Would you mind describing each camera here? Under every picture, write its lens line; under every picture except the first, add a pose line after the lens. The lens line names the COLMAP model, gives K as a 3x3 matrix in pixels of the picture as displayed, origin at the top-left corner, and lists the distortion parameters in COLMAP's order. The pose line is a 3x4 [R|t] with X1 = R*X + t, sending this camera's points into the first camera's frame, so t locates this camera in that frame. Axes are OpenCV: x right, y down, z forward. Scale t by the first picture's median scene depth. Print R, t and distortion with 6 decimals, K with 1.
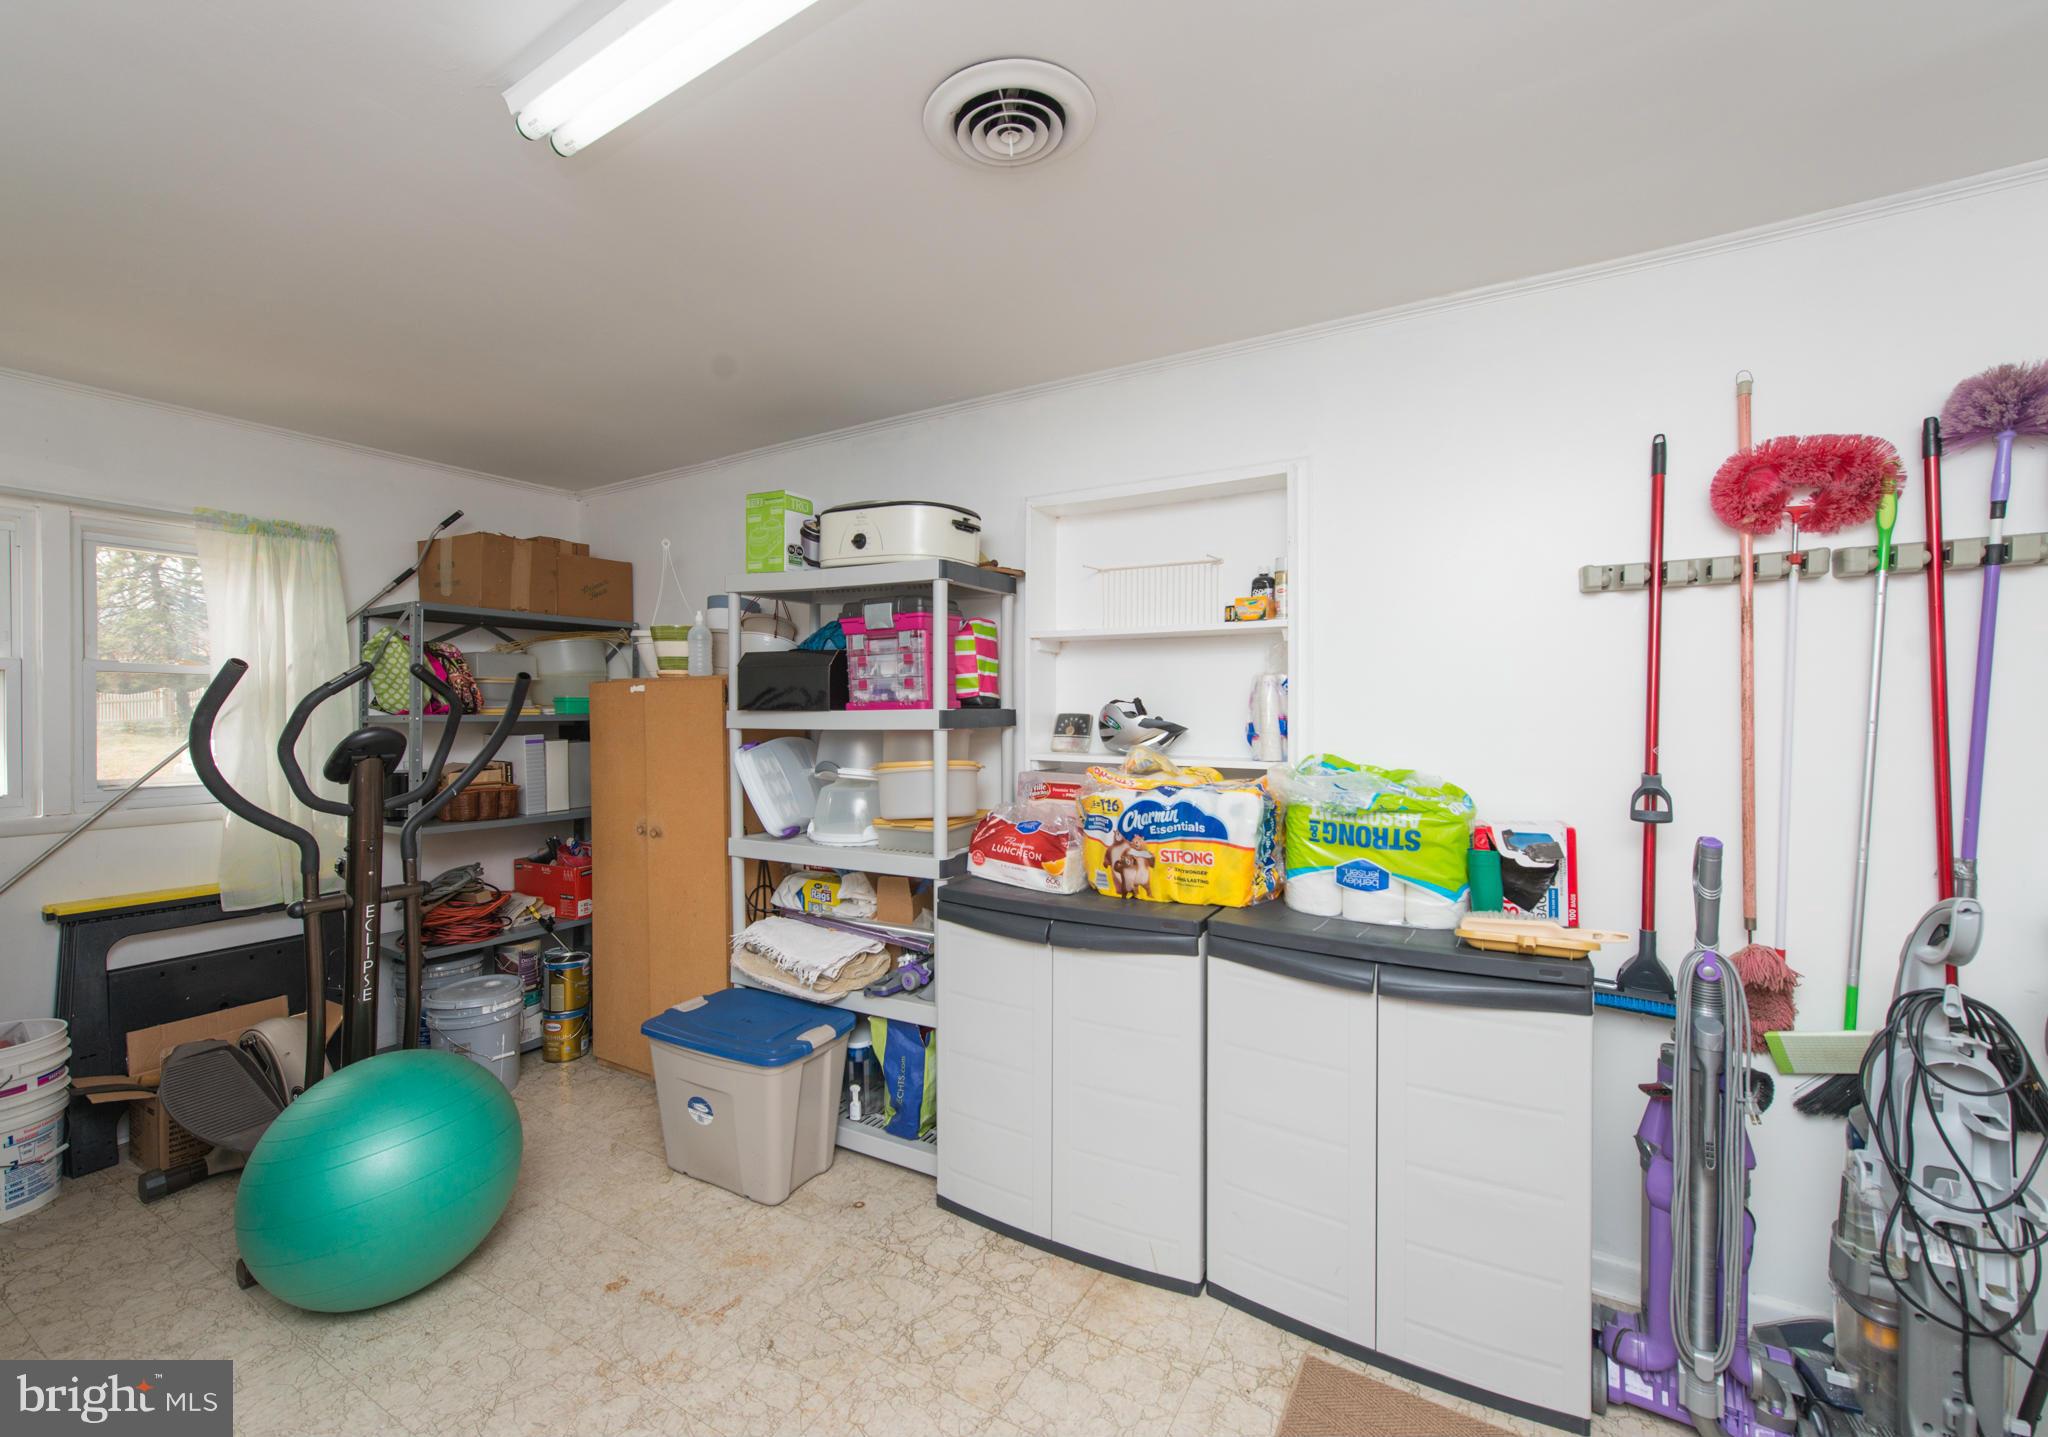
lens RADIAL K [[893.8, 0, 1024.0], [0, 893.8, 718.5], [0, 0, 1]] dist [0.018489, -0.000364]
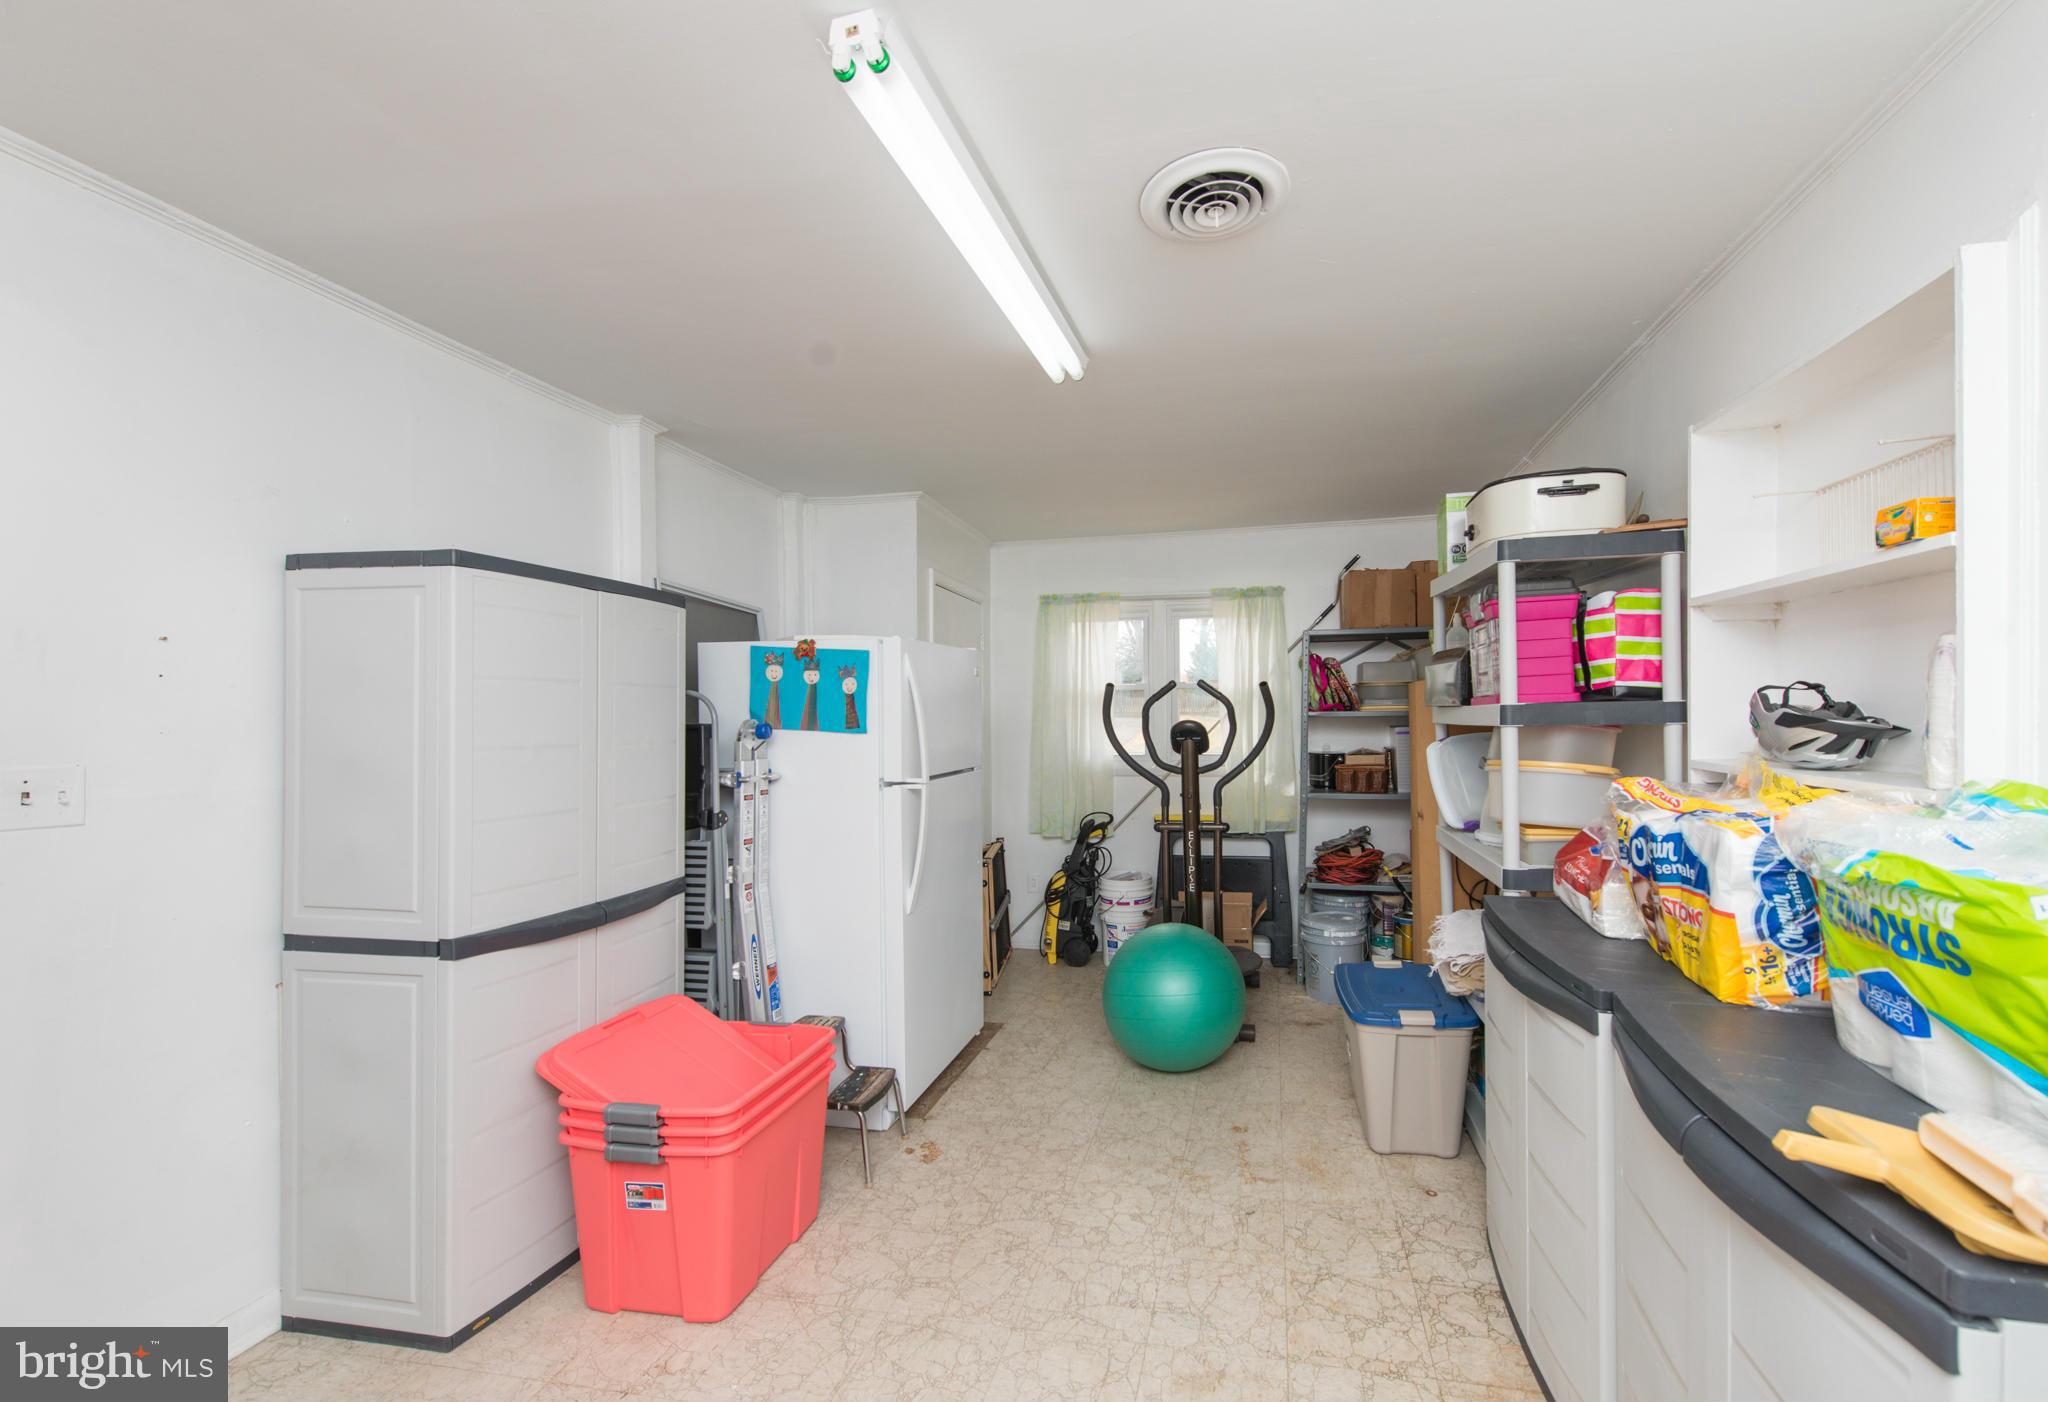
lens RADIAL K [[834.6, 0, 1024.0], [0, 834.6, 701.0], [0, 0, 1]] dist [-0.013906, 0.000016]
pose [[0.278346, -0.015825, -0.960351, 0.579118], [0.001503, 0.999870, -0.016040, 0.000086], [0.960480, 0.003021, 0.278334, 0.289653]]
